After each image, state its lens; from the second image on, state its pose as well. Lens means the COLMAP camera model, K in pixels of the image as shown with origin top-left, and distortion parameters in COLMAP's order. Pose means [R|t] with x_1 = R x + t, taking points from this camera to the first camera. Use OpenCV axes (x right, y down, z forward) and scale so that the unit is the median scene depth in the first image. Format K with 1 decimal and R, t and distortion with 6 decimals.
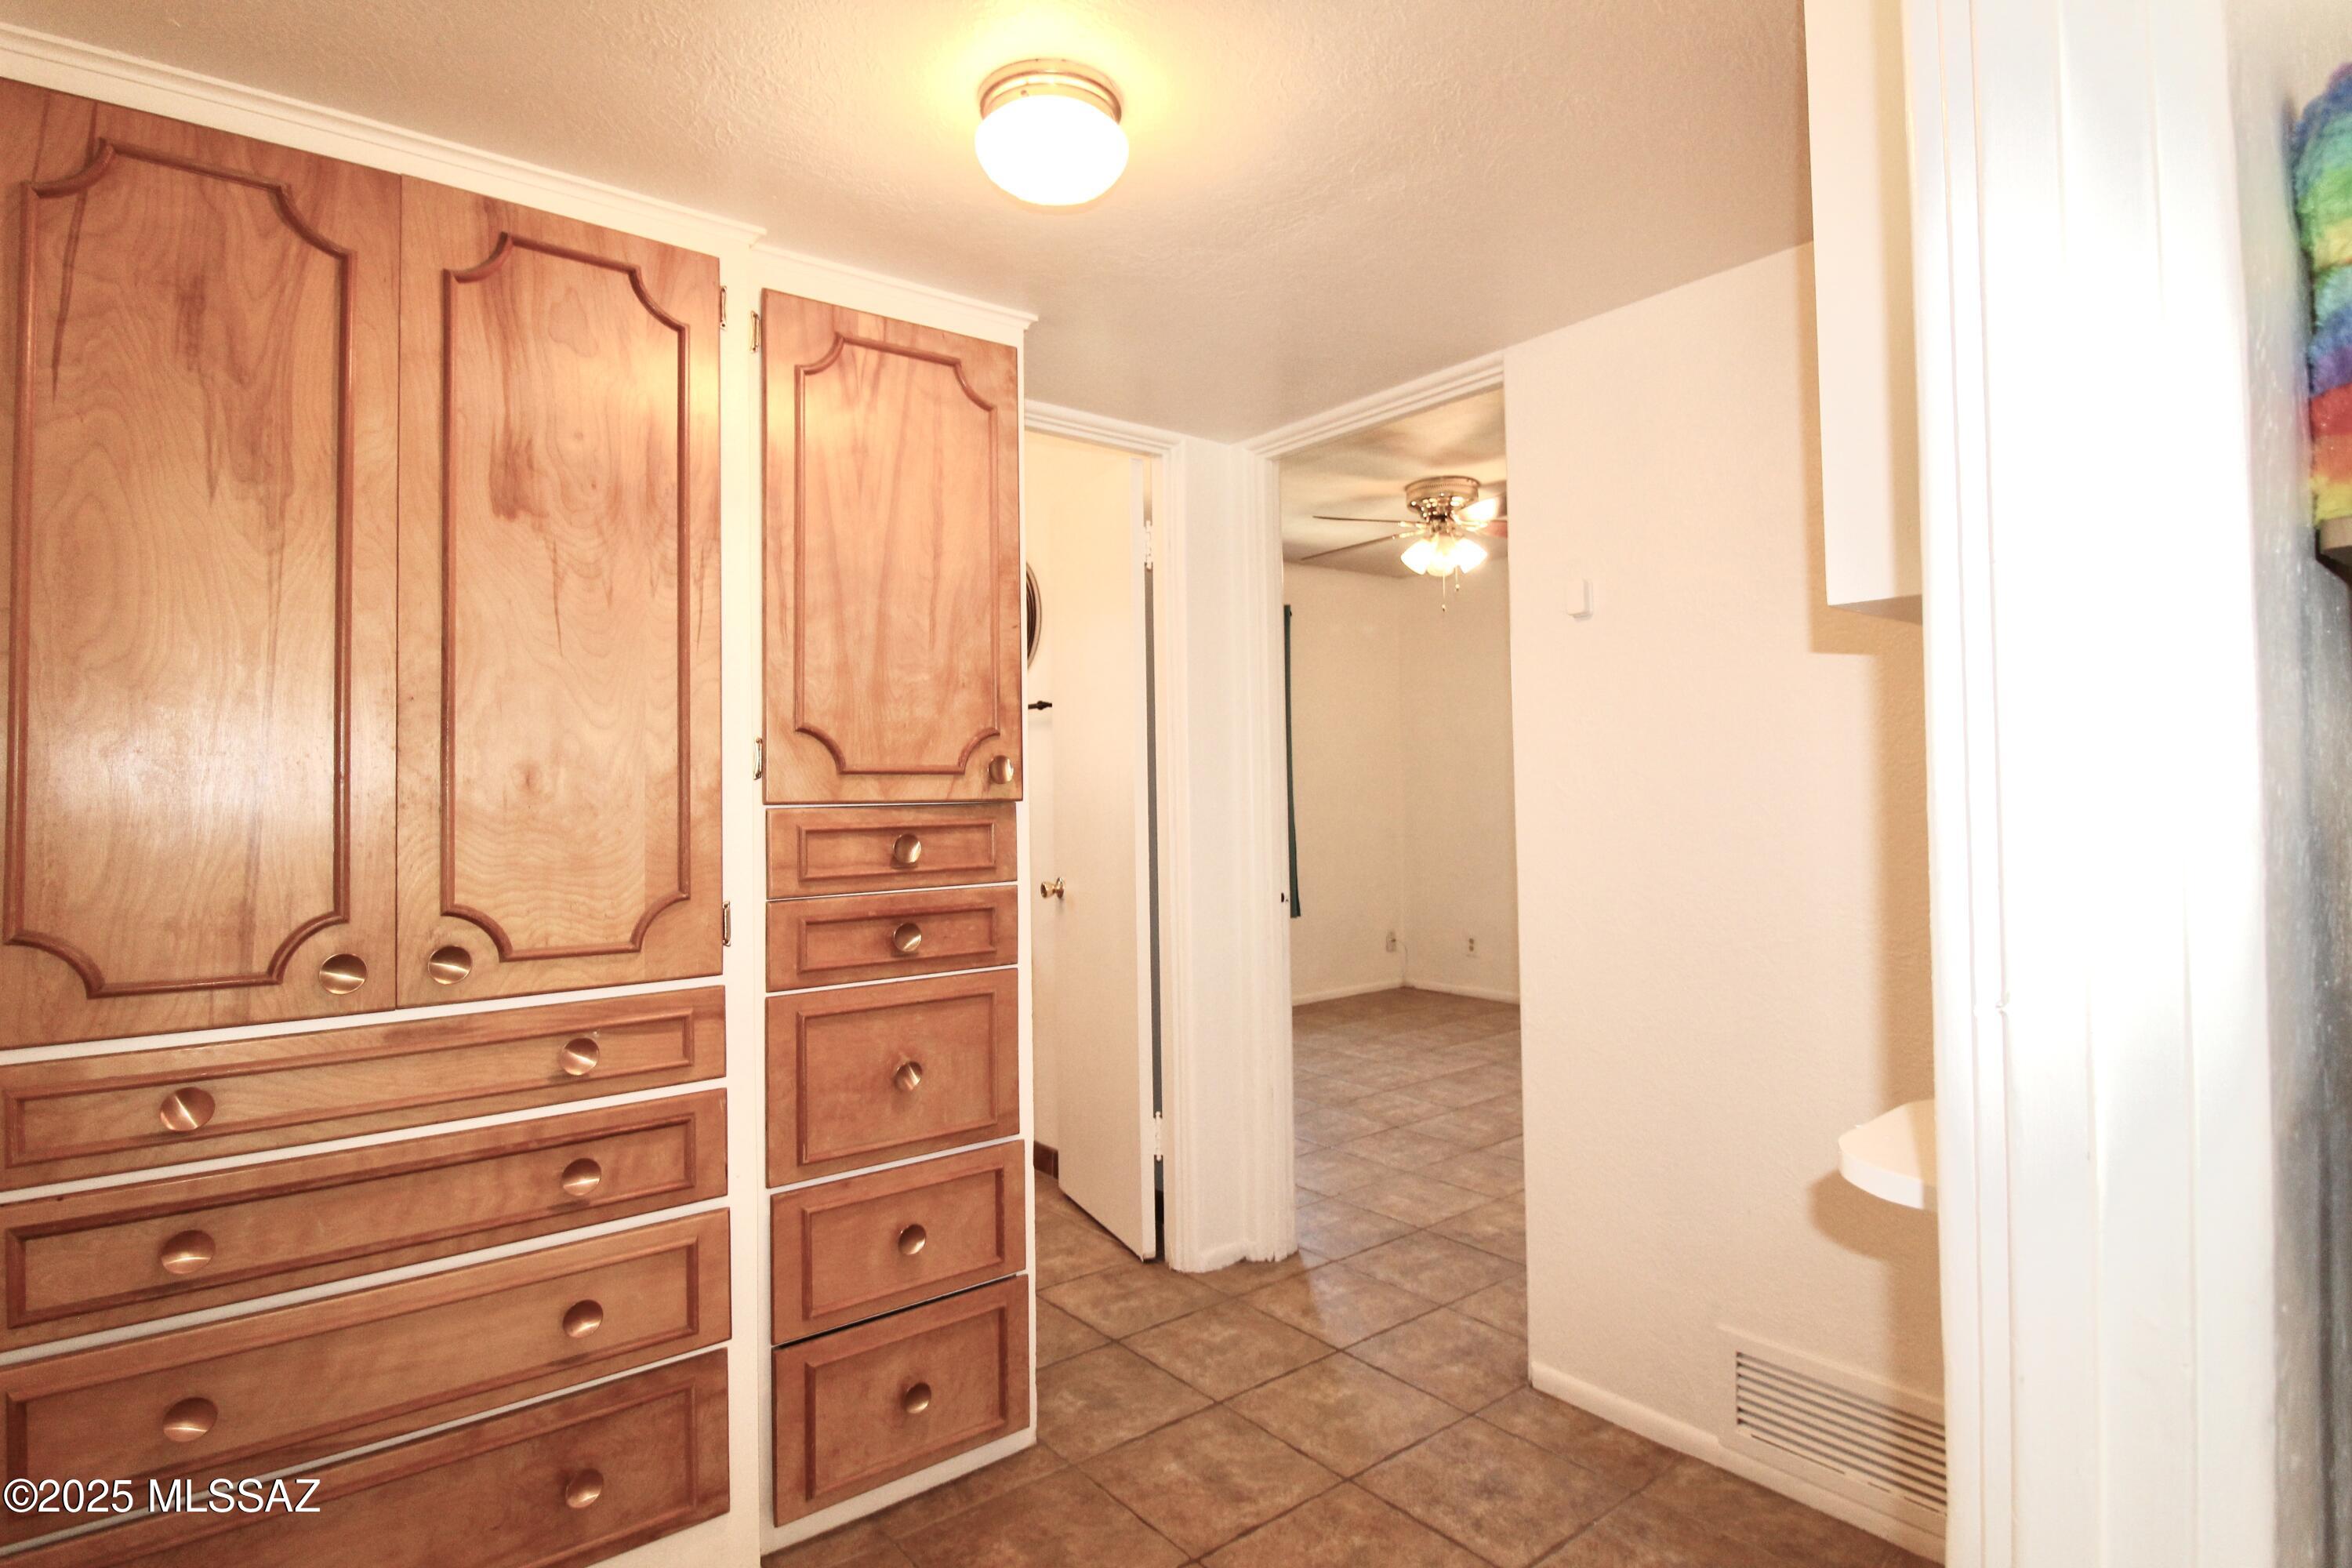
lens RADIAL K [[1200.2, 0, 1175.4], [0, 1200.2, 779.8], [0, 0, 1]] dist [-0.001901, -0.000309]
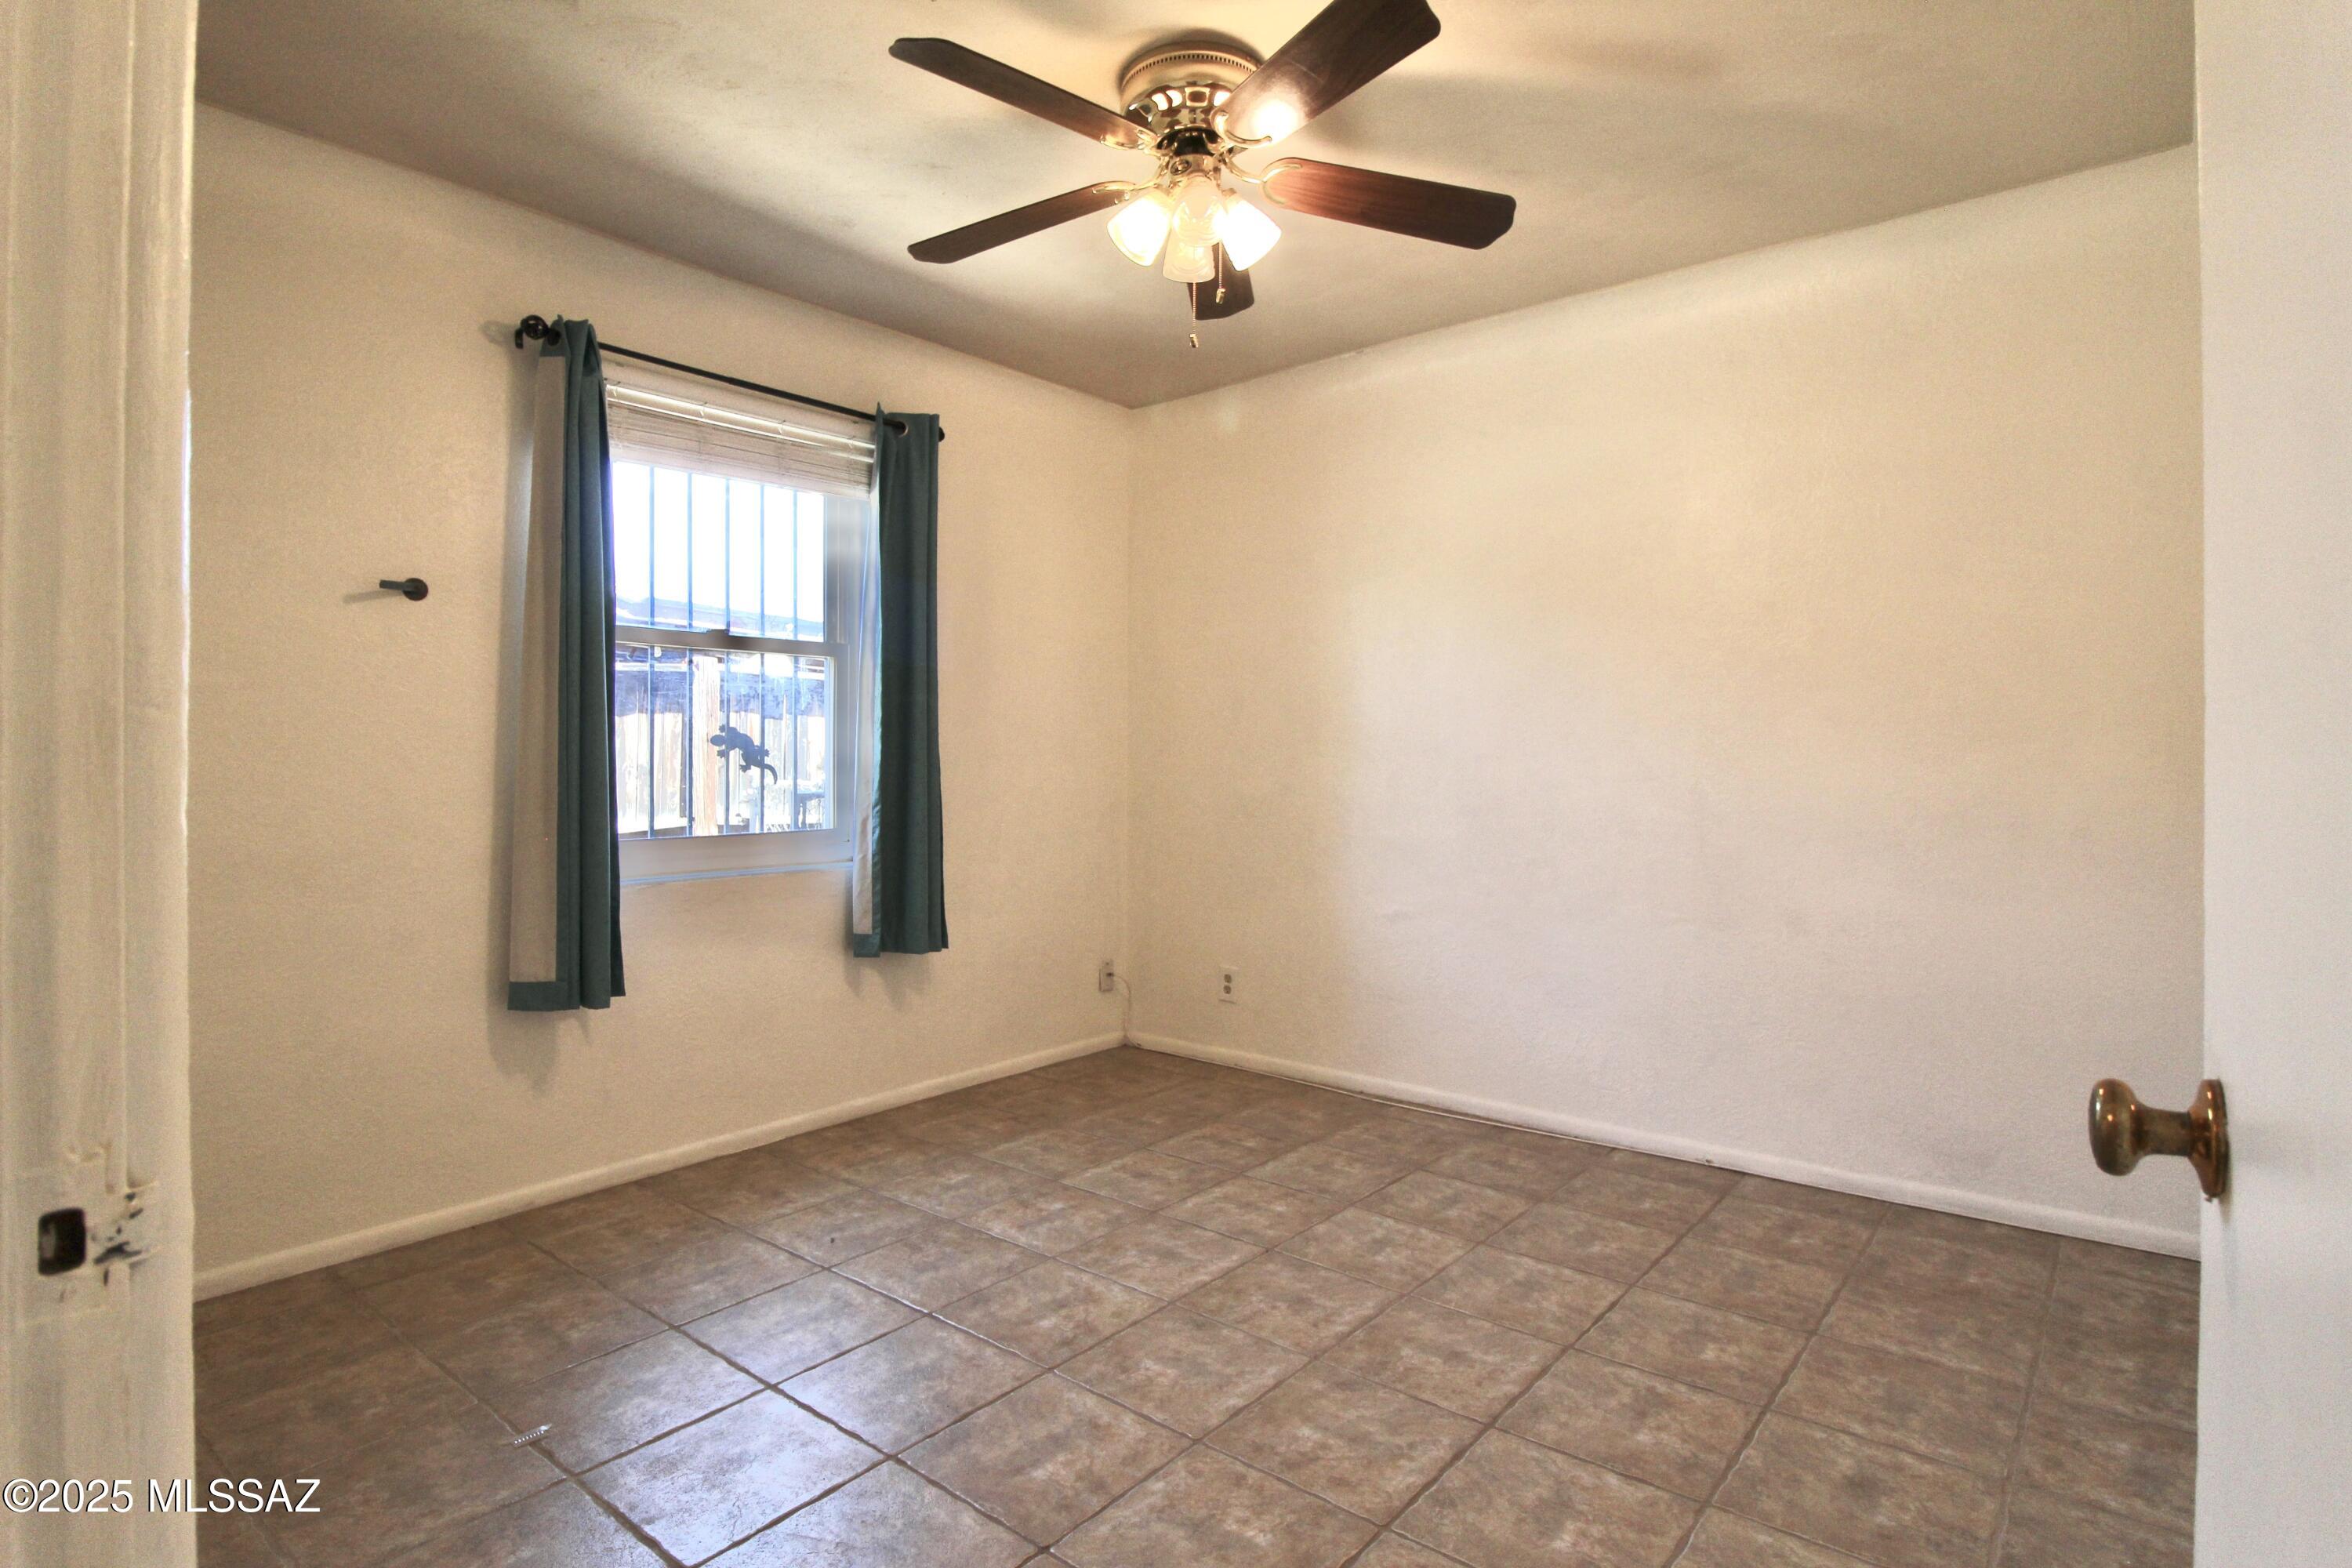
lens RADIAL K [[1200.2, 0, 1178.5], [0, 1200.2, 778.1], [0, 0, 1]] dist [-0.001901, -0.000309]
pose [[0.979014, 0.019374, 0.202868, 0.113836], [-0.022400, 0.999669, 0.012630, 0.026008], [-0.202556, -0.016909, 0.979125, 0.486822]]
